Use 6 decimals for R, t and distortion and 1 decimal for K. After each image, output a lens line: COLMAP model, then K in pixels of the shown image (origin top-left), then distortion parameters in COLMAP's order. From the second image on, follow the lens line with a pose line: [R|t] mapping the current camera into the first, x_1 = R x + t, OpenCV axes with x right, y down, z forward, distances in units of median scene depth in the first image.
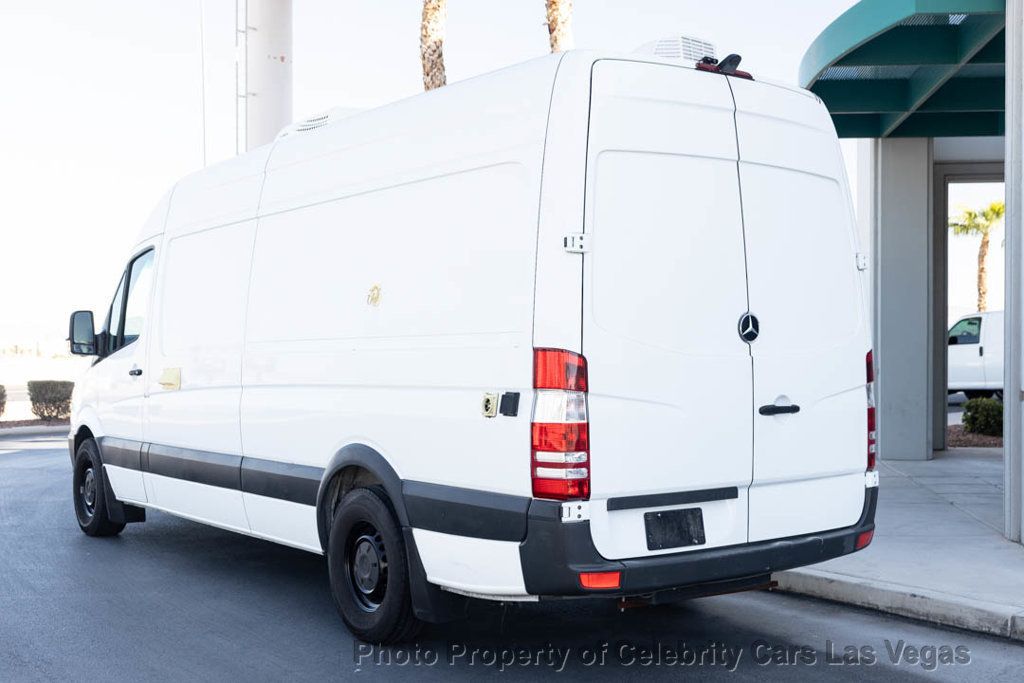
lens RADIAL K [[1196.5, 0, 511.9], [0, 1196.5, 315.0], [0, 0, 1]] dist [-0.005111, -0.009076]
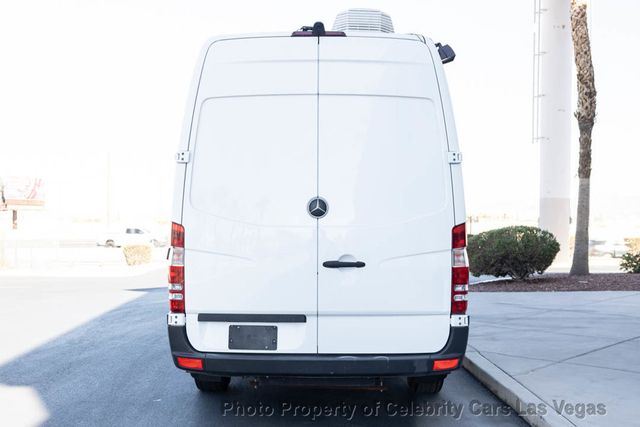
lens RADIAL K [[747.8, 0, 319.9], [0, 747.8, 196.9], [0, 0, 1]] dist [-0.005111, -0.009076]
pose [[0.793547, -0.010062, -0.608426, 0.768977], [0.012789, 0.999918, 0.000144, -0.002664], [0.608374, -0.007895, 0.793611, 0.275090]]
